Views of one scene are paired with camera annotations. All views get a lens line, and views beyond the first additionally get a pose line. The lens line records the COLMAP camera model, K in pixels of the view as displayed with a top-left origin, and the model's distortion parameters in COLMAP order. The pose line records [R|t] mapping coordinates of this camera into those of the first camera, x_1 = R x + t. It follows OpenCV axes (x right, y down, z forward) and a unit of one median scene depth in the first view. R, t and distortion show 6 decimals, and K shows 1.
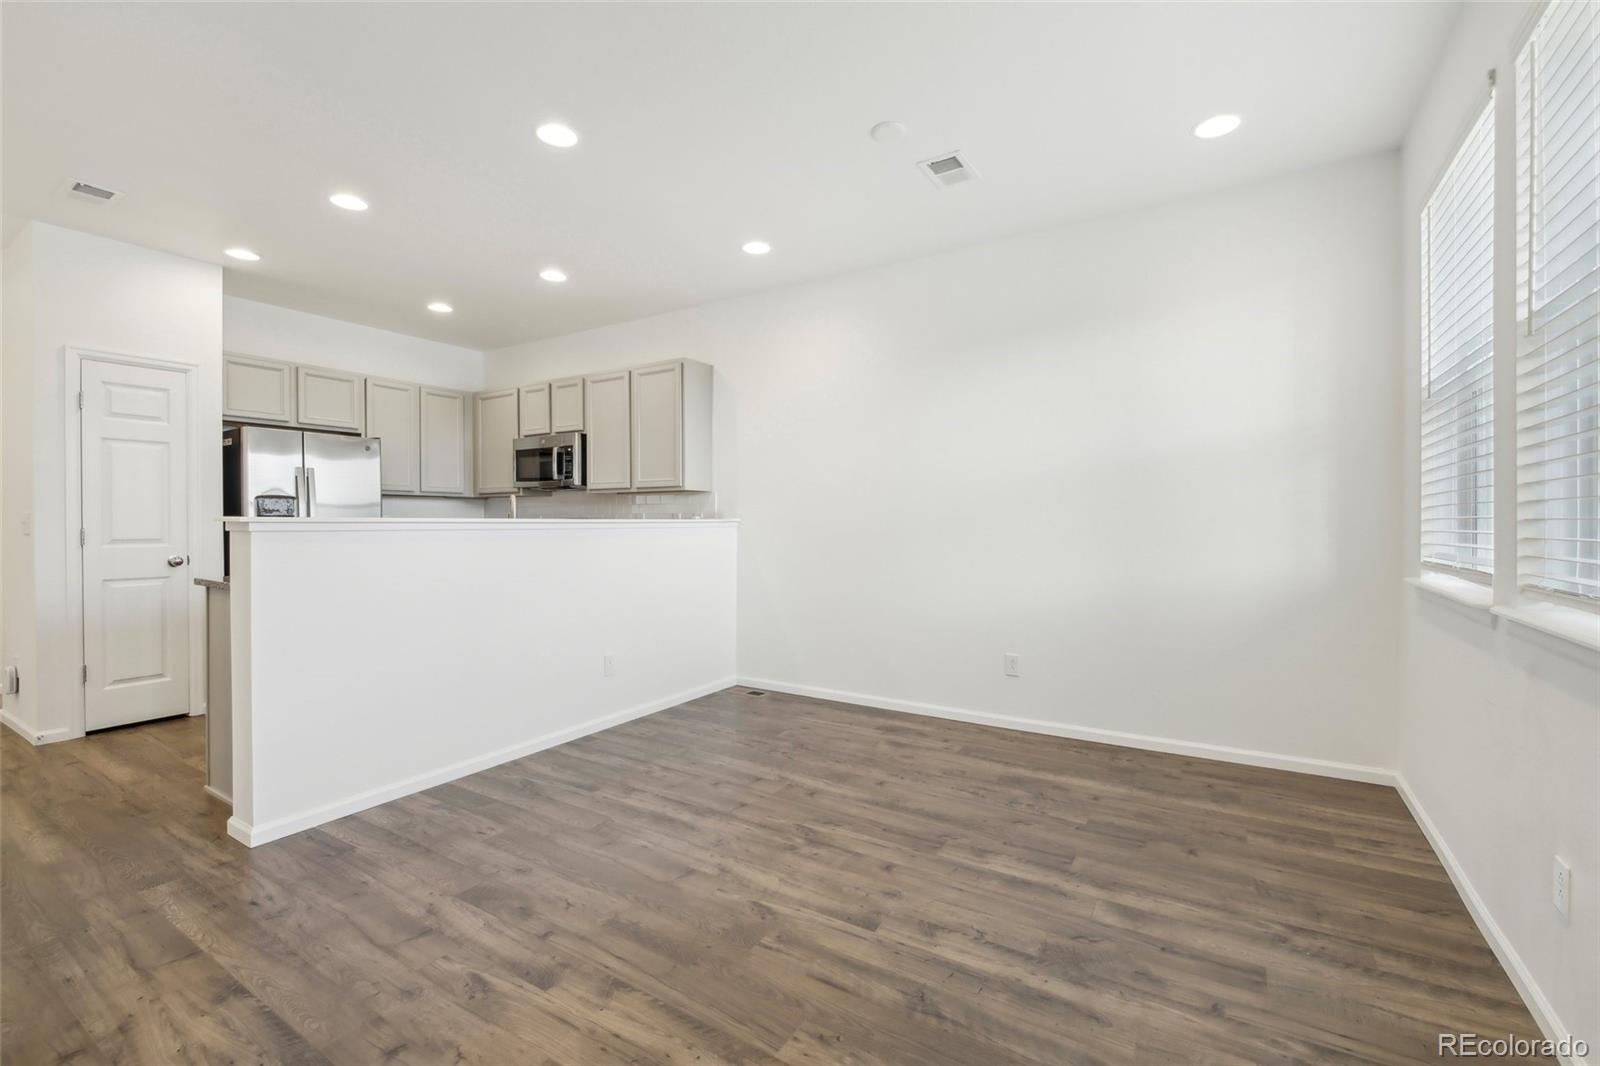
lens RADIAL K [[693.9, 0, 785.5], [0, 693.9, 534.3], [0, 0, 1]] dist [0.009285, -0.006250]
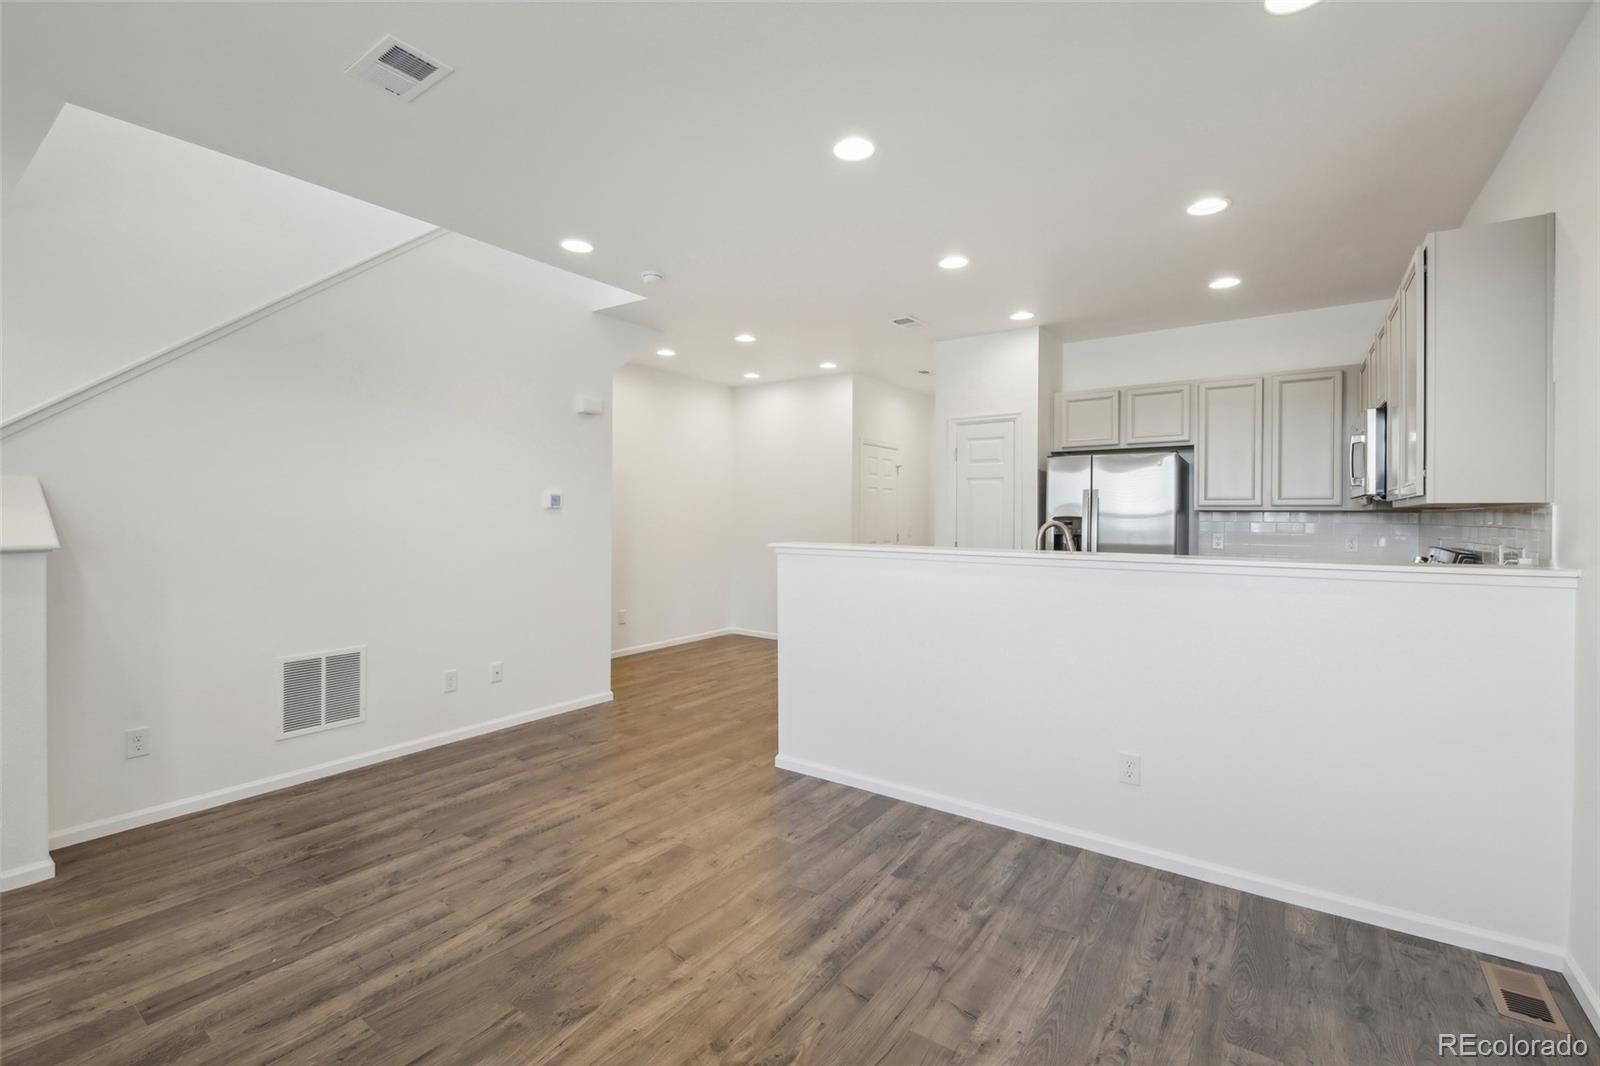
lens RADIAL K [[693.9, 0, 791.5], [0, 693.9, 522.1], [0, 0, 1]] dist [0.009285, -0.006250]
pose [[-0.046935, 0.010767, -0.998840, 0.540797], [-0.024382, 0.999632, 0.011922, -0.067317], [0.998600, 0.024913, -0.046656, 0.843407]]
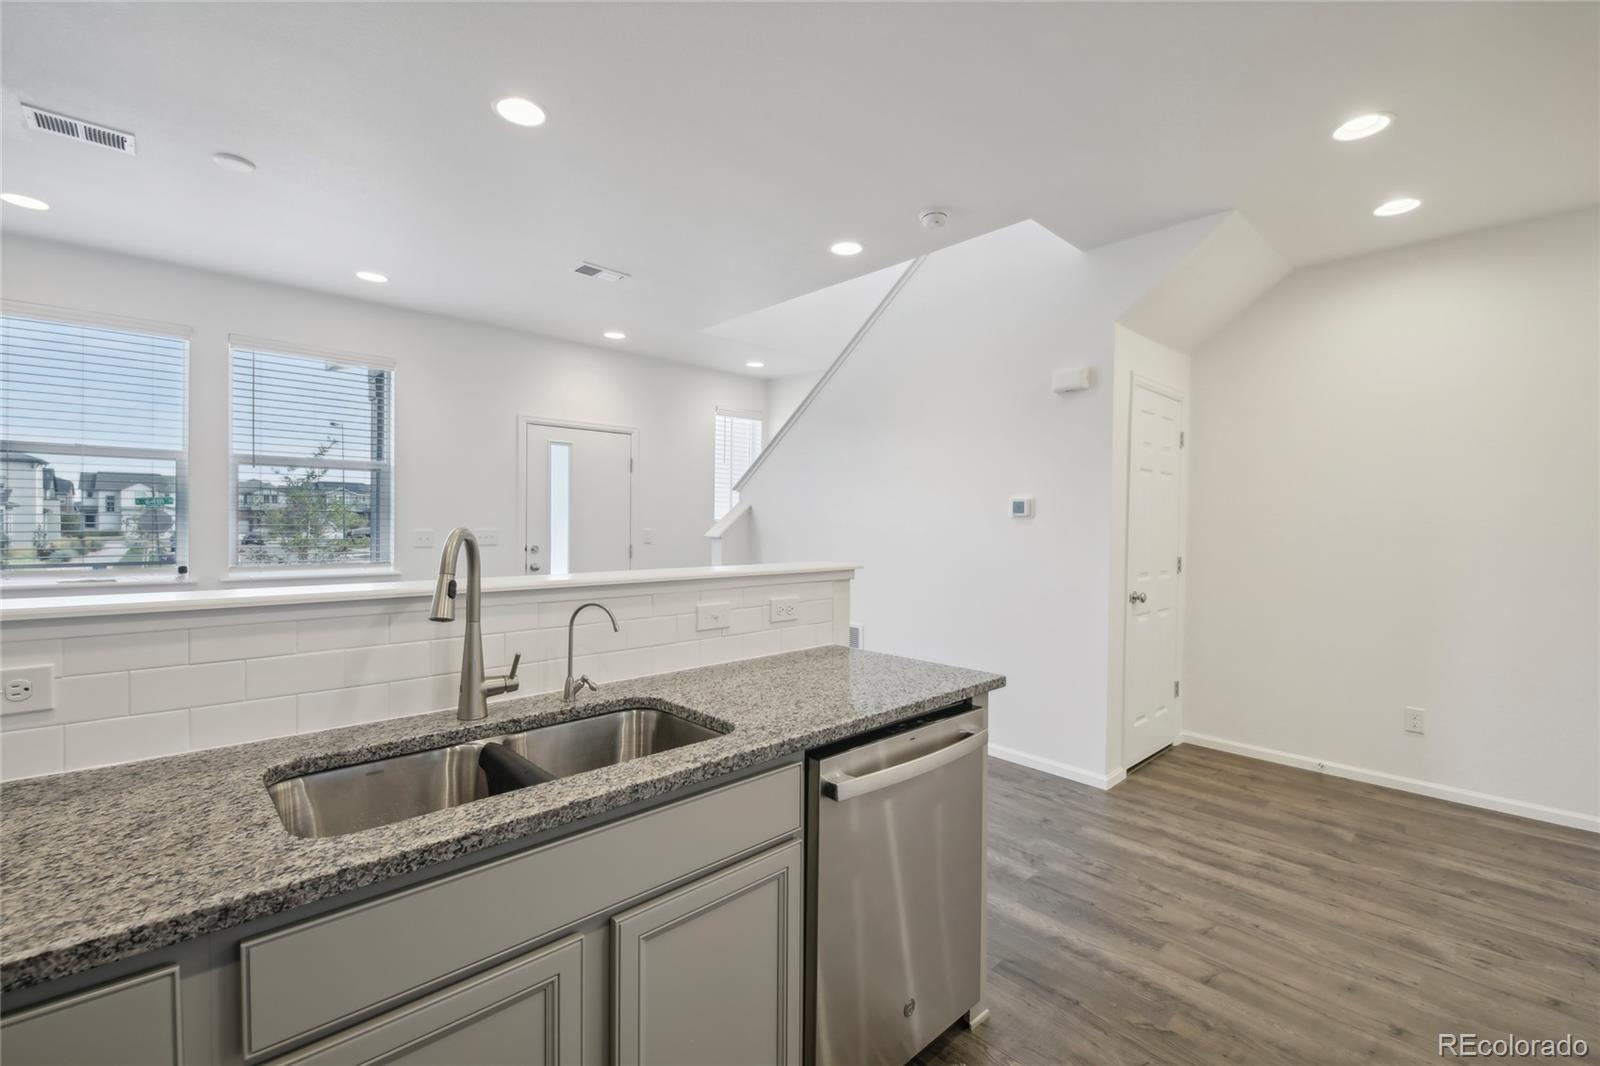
lens RADIAL K [[693.9, 0, 794.4], [0, 693.9, 536.0], [0, 0, 1]] dist [0.009285, -0.006250]
pose [[-0.971449, -0.015786, 0.236721, -0.758354], [-0.005618, 0.999035, 0.043567, -0.081519], [-0.237180, 0.040993, -0.970600, 1.529485]]
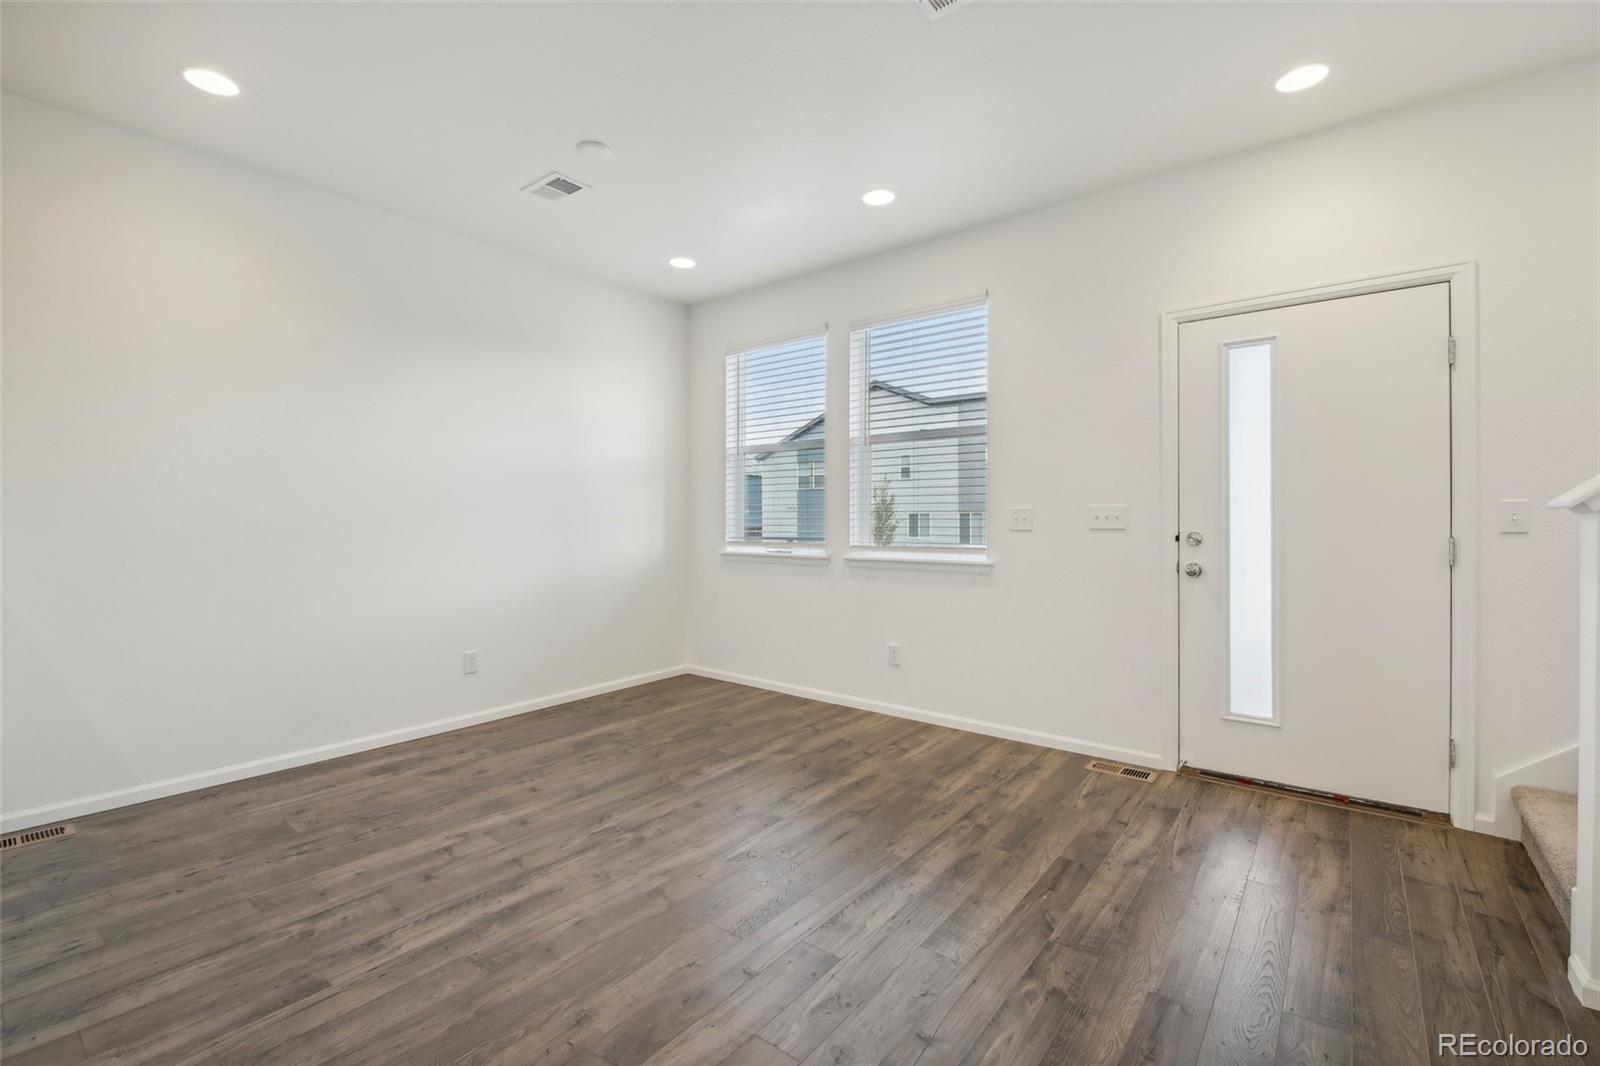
lens RADIAL K [[693.9, 0, 792.8], [0, 693.9, 522.8], [0, 0, 1]] dist [0.009285, -0.006250]
pose [[0.100670, -0.000714, 0.994920, -0.758082], [0.018496, 0.999828, -0.001154, -0.005876], [-0.994748, 0.018518, 0.100666, 0.513468]]
